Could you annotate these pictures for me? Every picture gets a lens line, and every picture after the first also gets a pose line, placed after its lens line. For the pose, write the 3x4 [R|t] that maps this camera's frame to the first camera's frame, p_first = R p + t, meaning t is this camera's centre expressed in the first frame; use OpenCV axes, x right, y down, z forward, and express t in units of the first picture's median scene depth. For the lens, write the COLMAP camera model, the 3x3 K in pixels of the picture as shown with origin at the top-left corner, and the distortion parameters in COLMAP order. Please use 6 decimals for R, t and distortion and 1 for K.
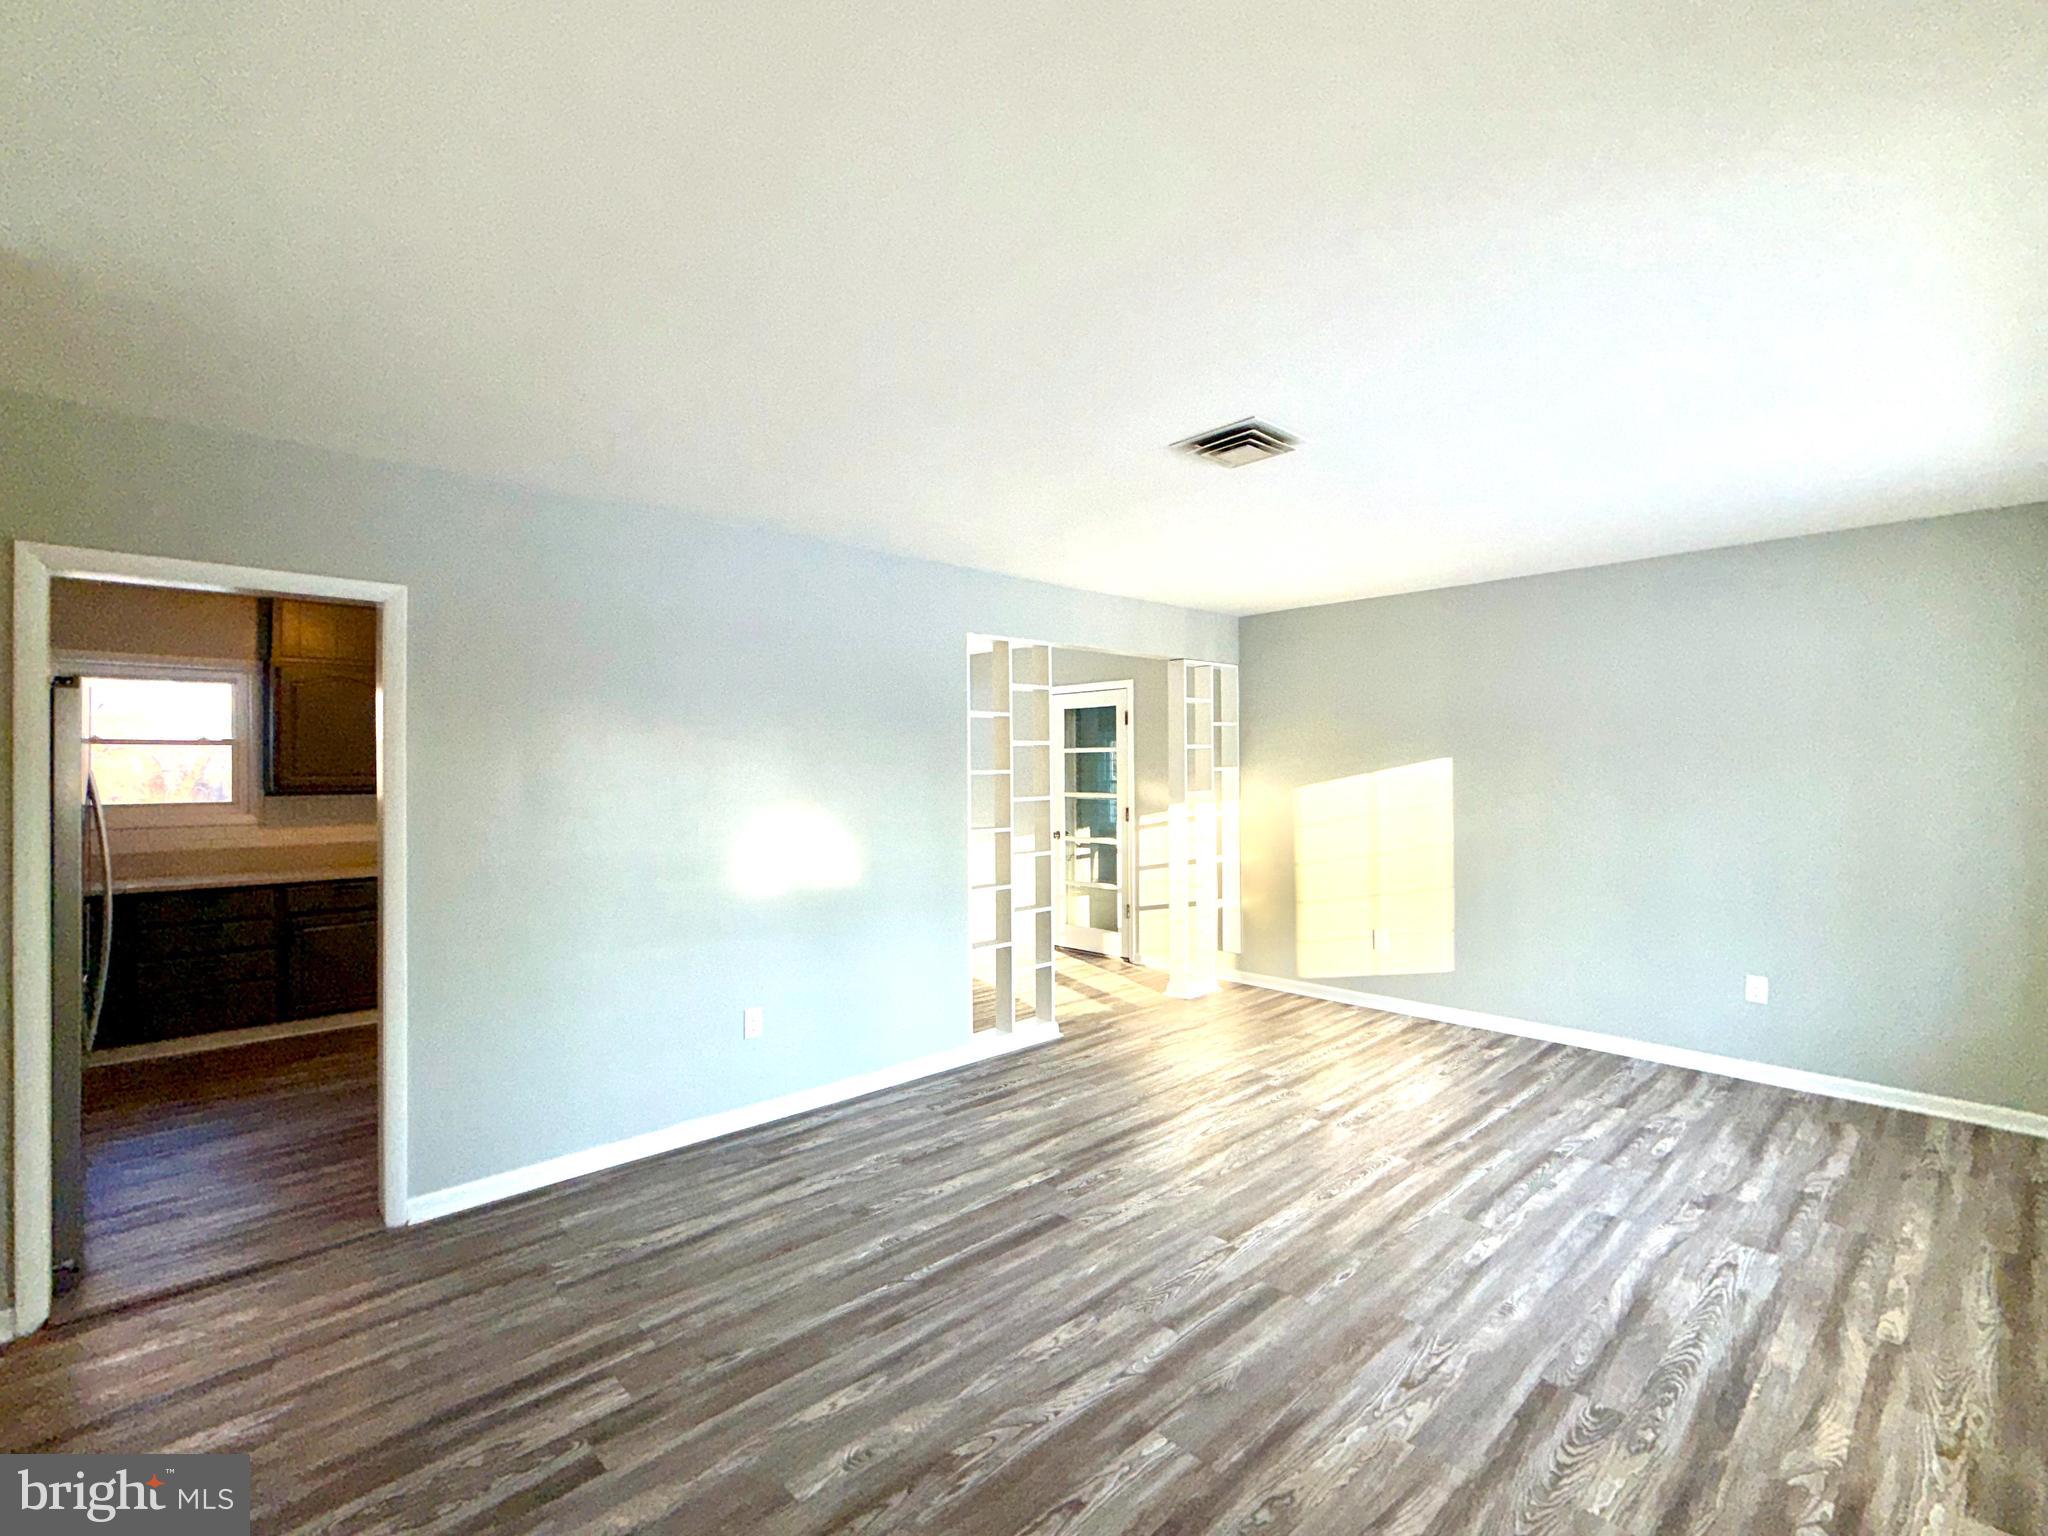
lens RADIAL K [[957.5, 0, 1033.5], [0, 957.5, 763.3], [0, 0, 1]] dist [0.001346, -0.000750]
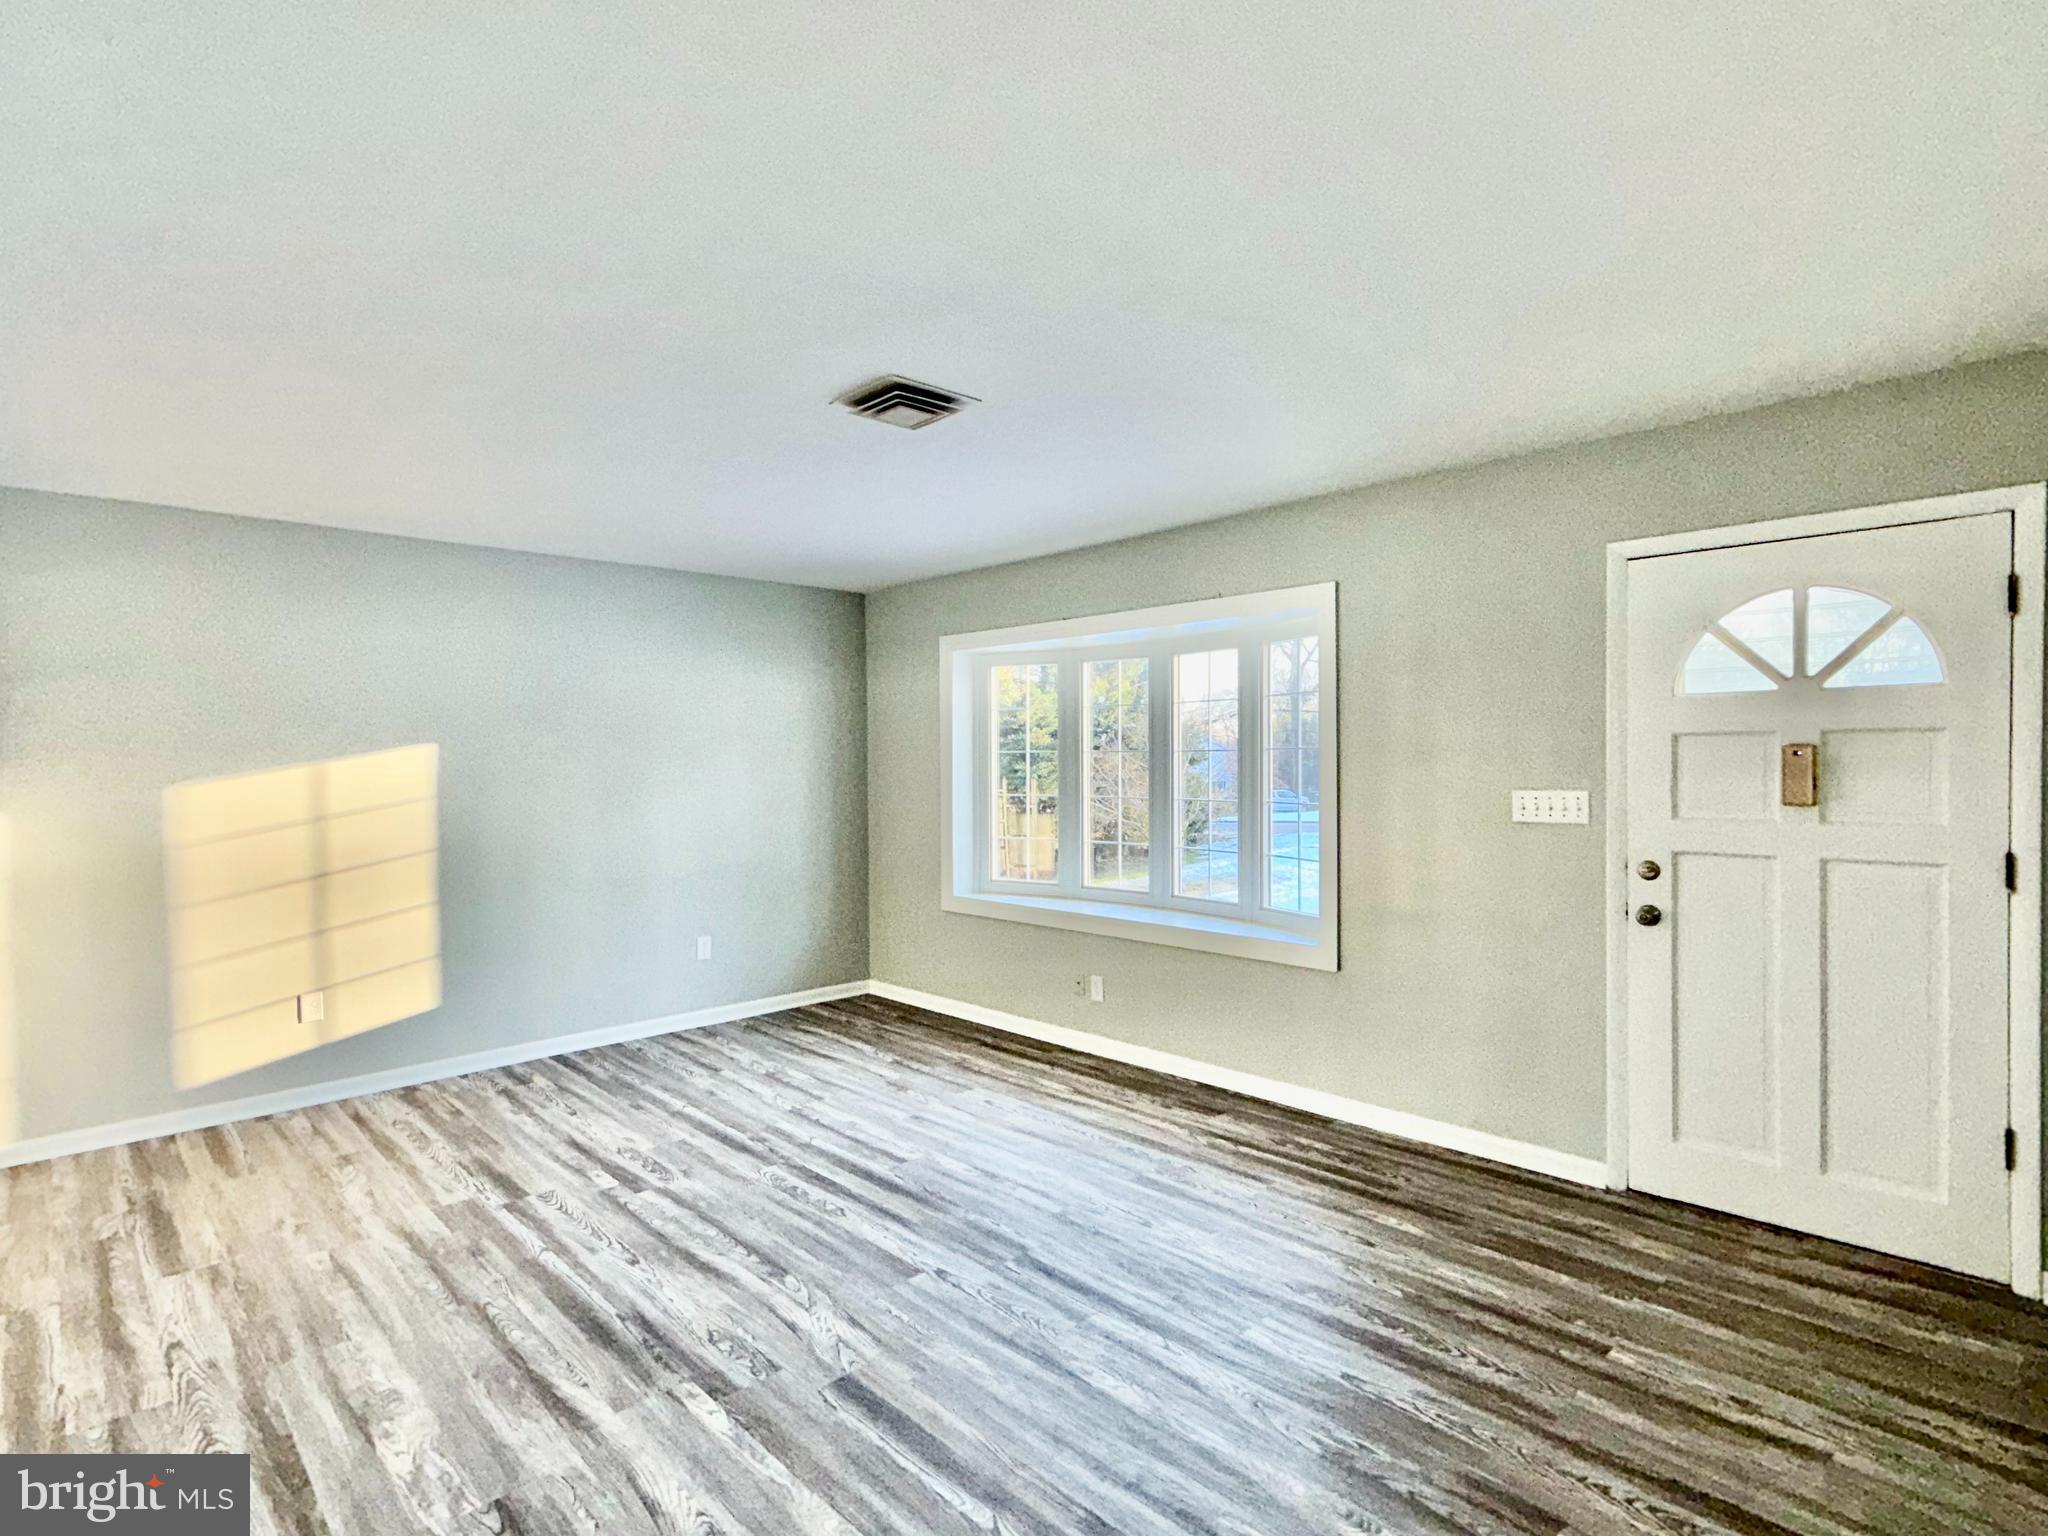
lens RADIAL K [[1019.9, 0, 1031.0], [0, 1019.9, 765.7], [0, 0, 1]] dist [0.002714, 0.000317]
pose [[-0.022968, -0.001209, 0.999735, -0.632130], [0.003736, 0.999992, 0.001295, 0.008855], [-0.999729, 0.003764, -0.022964, 0.743232]]
